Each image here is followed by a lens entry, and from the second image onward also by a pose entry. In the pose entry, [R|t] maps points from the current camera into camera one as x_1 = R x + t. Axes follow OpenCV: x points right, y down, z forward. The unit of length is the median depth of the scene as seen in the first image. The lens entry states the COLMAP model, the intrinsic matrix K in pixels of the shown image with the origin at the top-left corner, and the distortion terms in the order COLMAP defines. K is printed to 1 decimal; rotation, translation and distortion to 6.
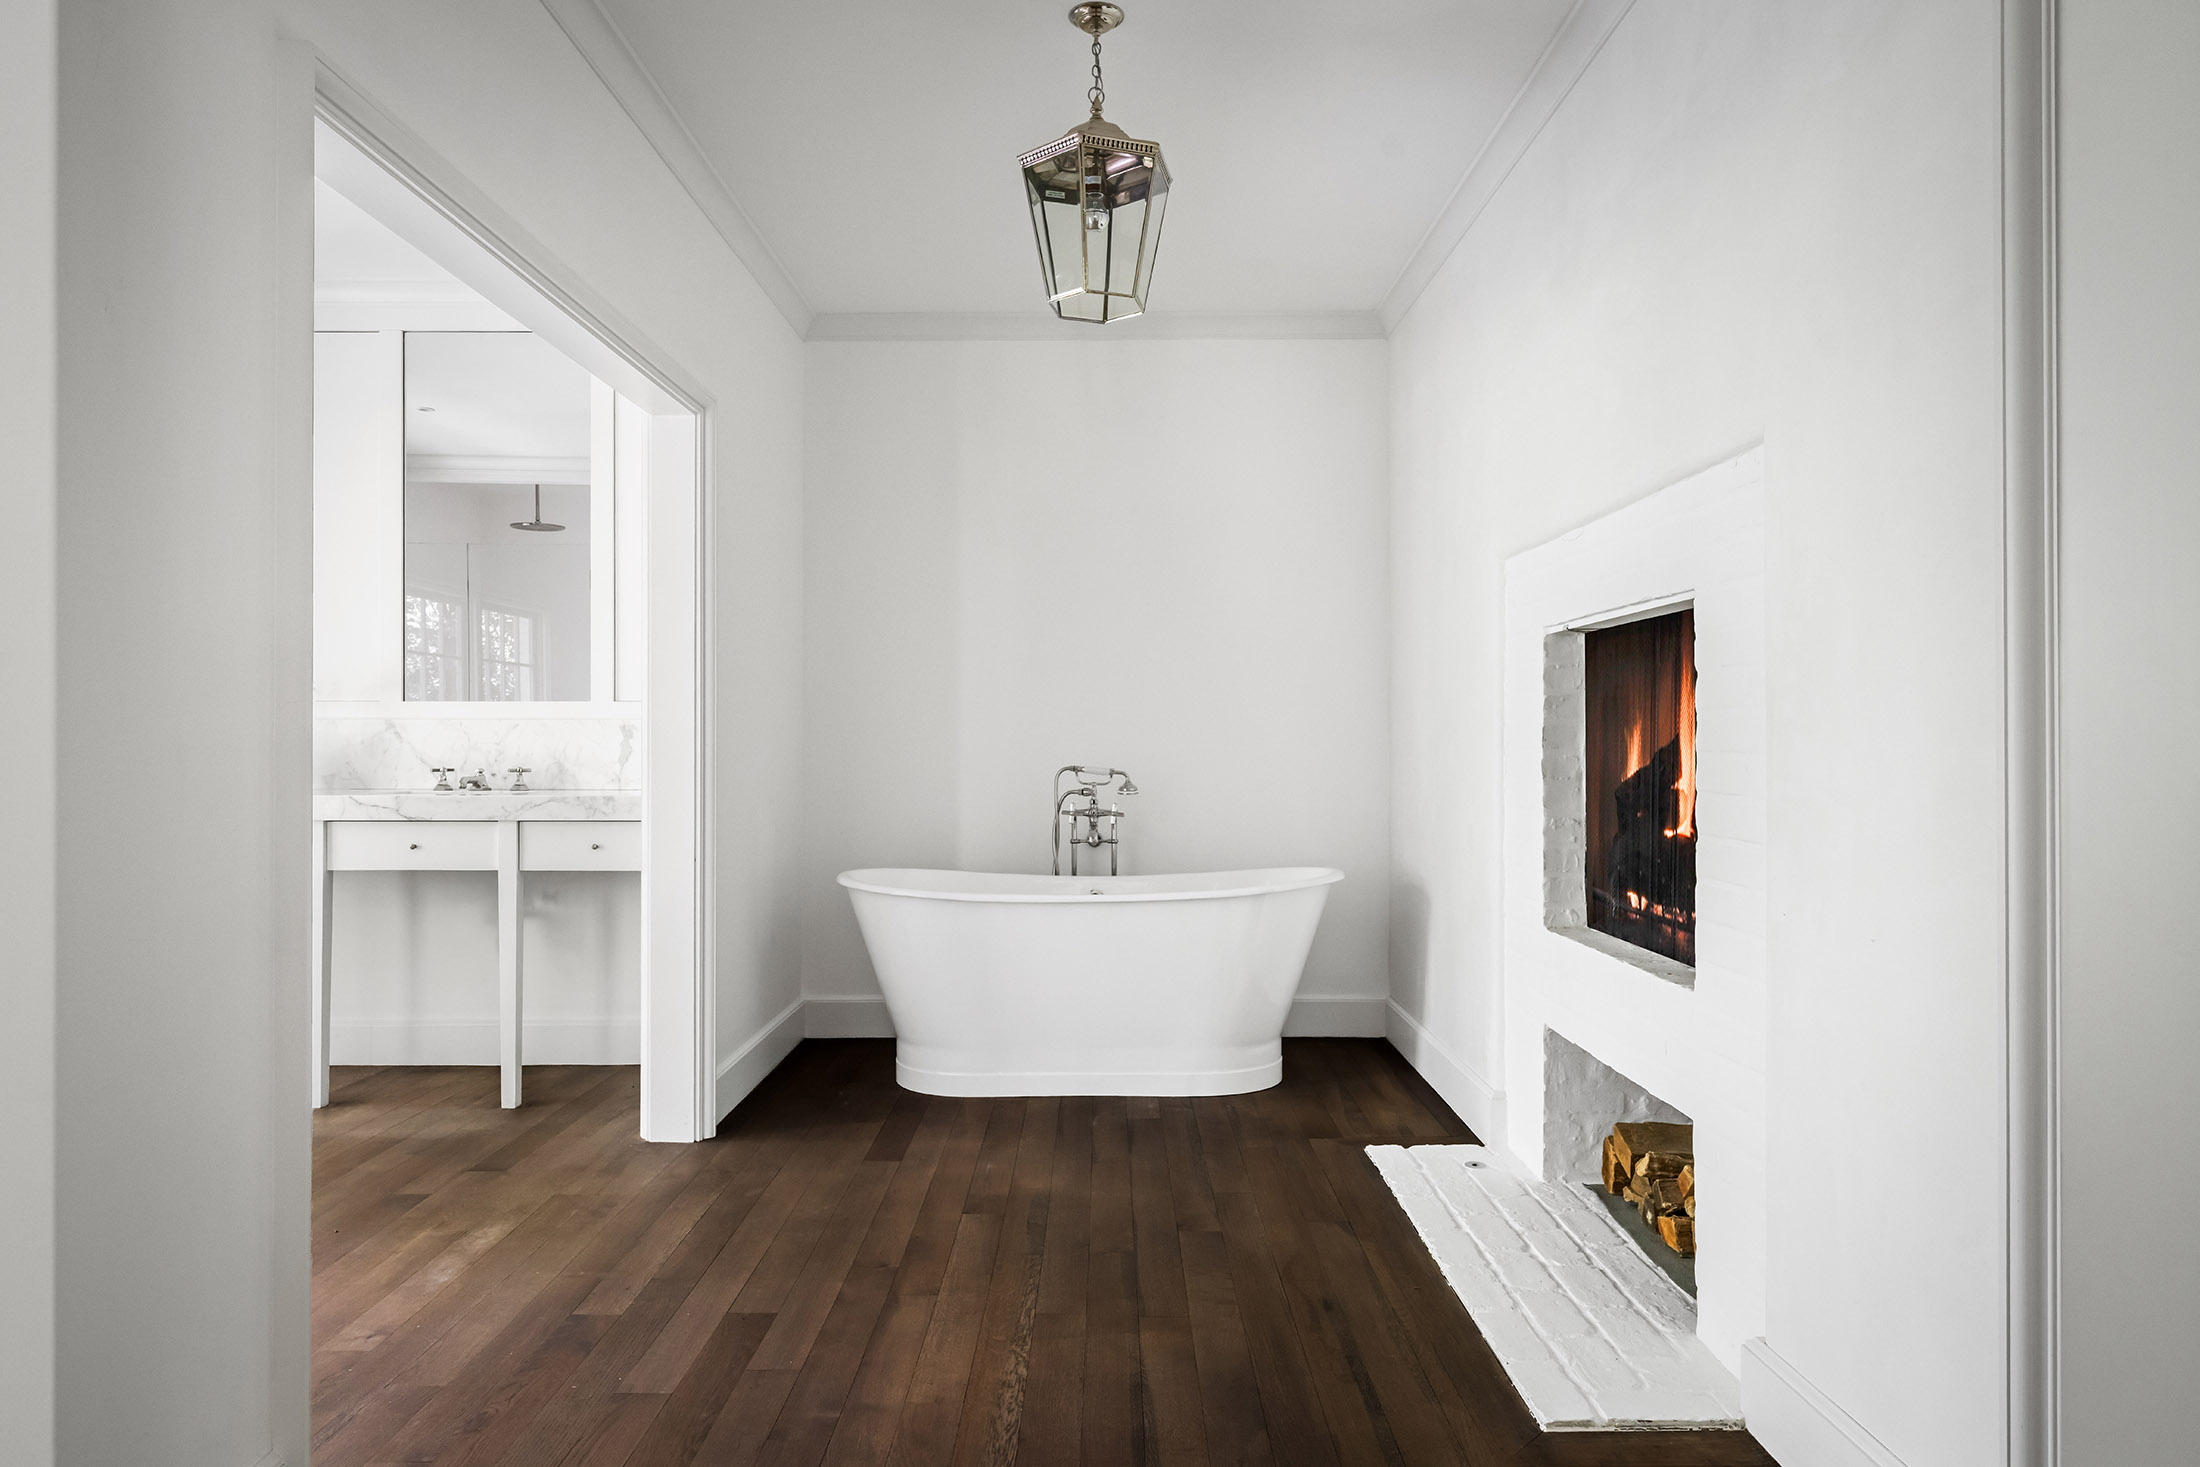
lens RADIAL K [[1314.5, 0, 1100.0], [0, 1314.5, 733.5], [0, 0, 1]] dist [-0.001937, -0.000431]
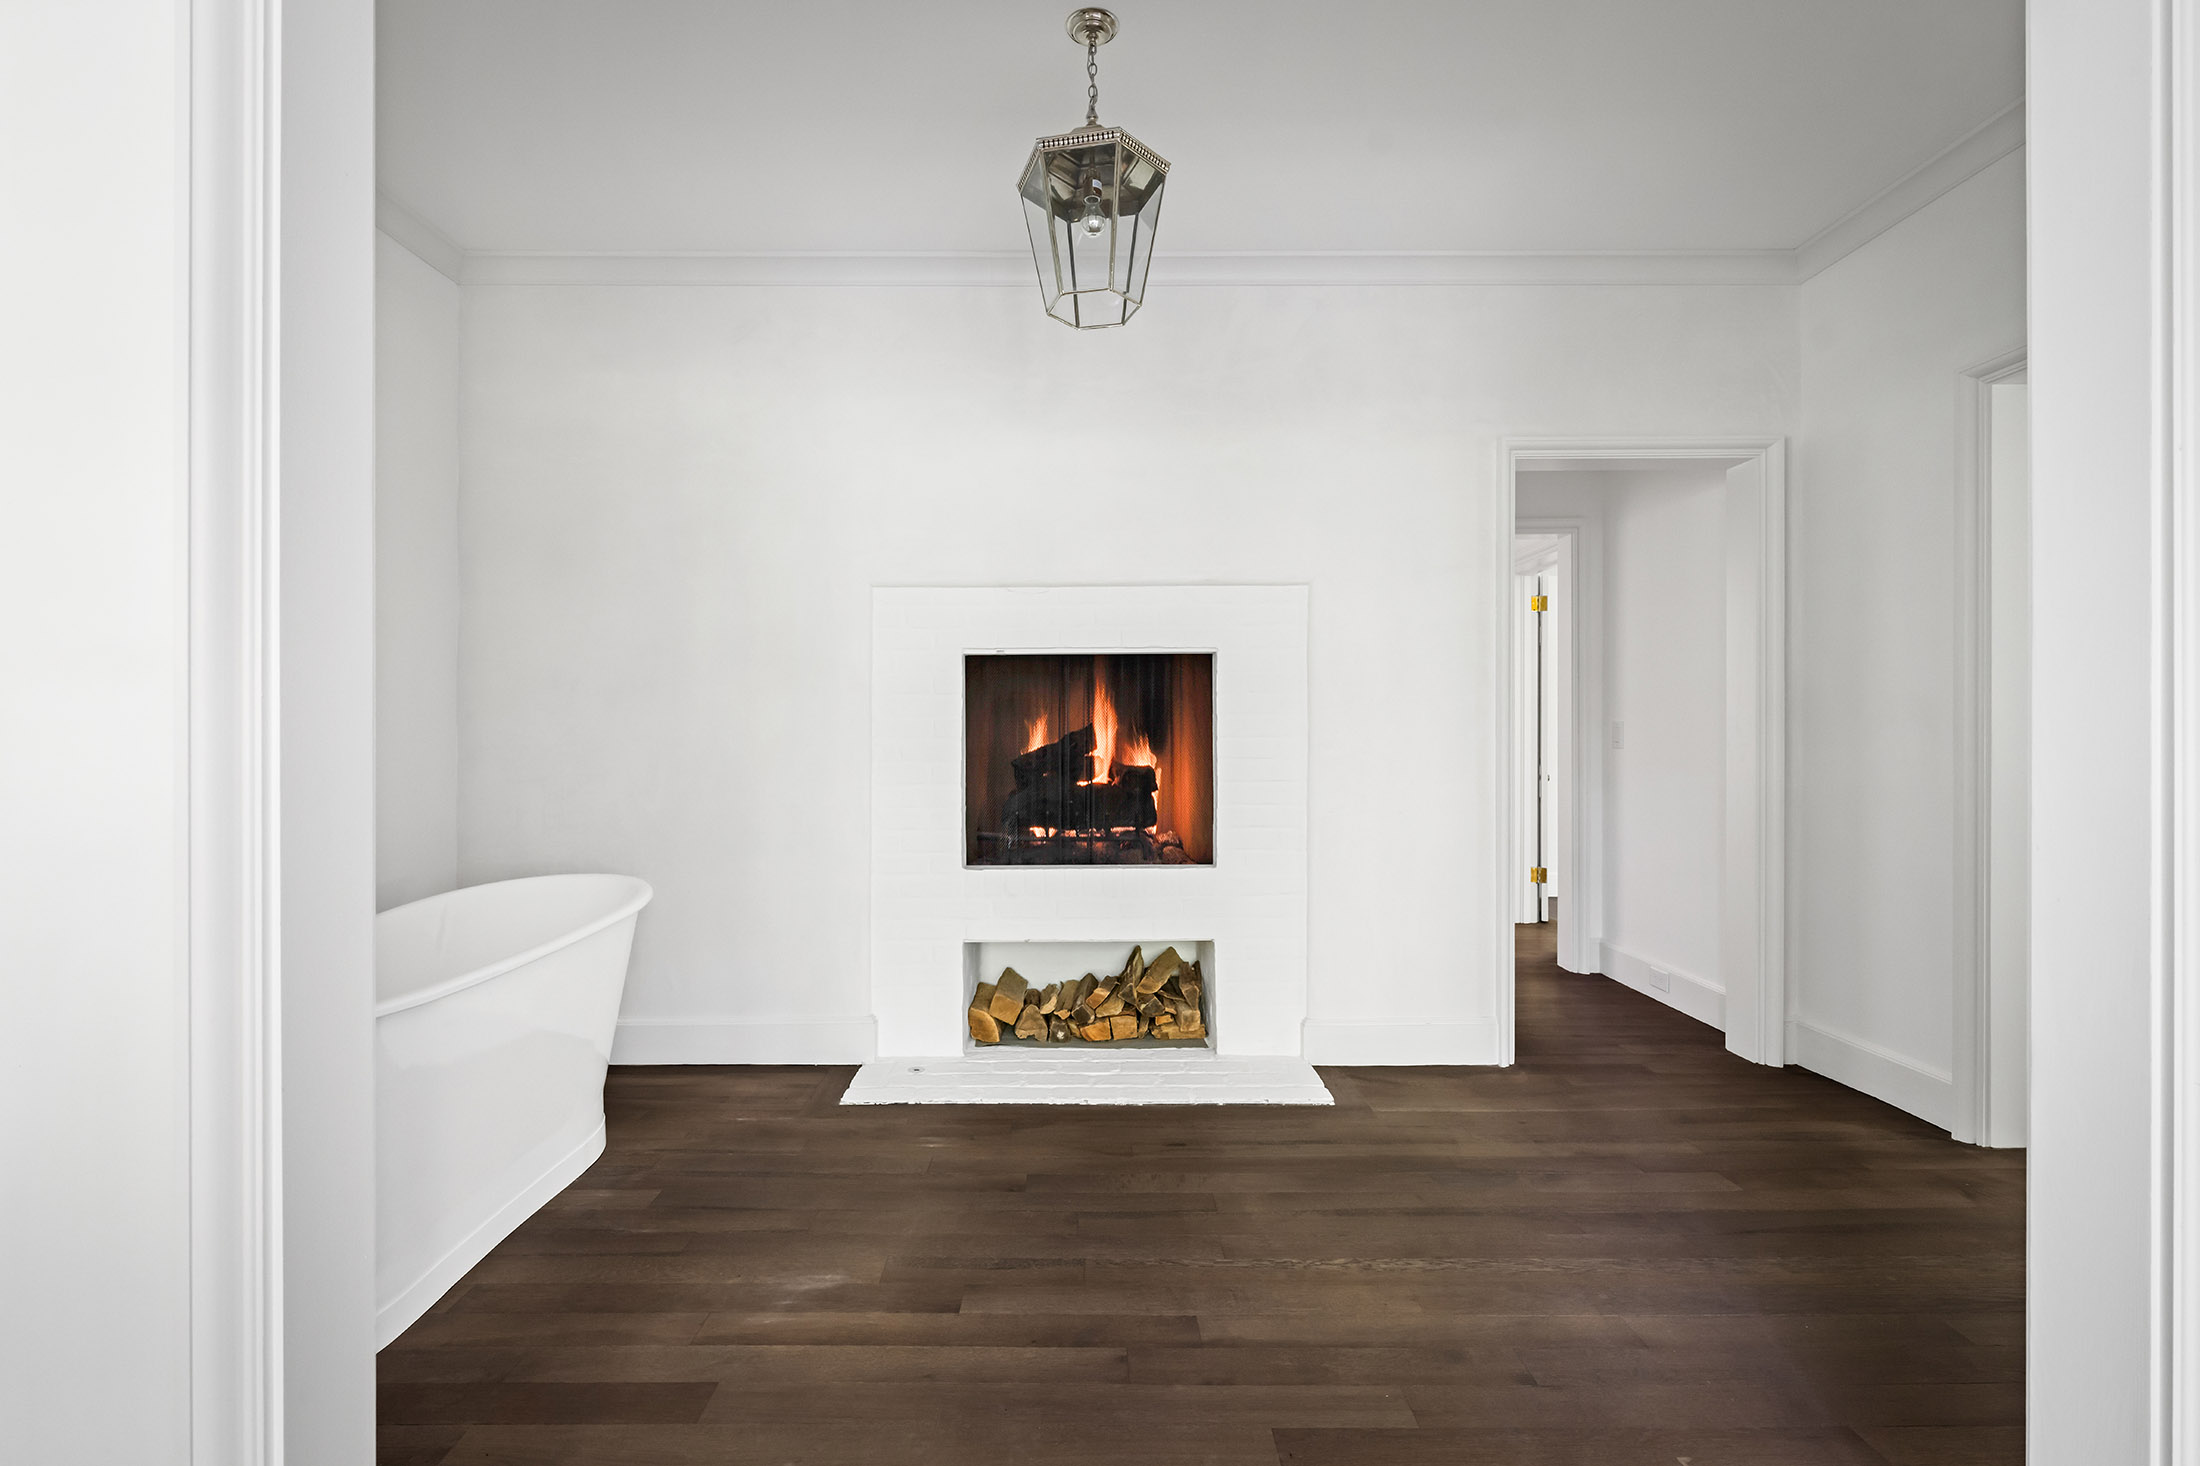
lens RADIAL K [[970.3, 0, 1100.0], [0, 970.3, 733.0], [0, 0, 1]] dist [0.000098, -0.000148]
pose [[0.007709, -0.002823, 0.999966, -0.728637], [0.002406, 0.999993, 0.002804, 0.010599], [-0.999967, 0.002384, 0.007716, 0.952919]]
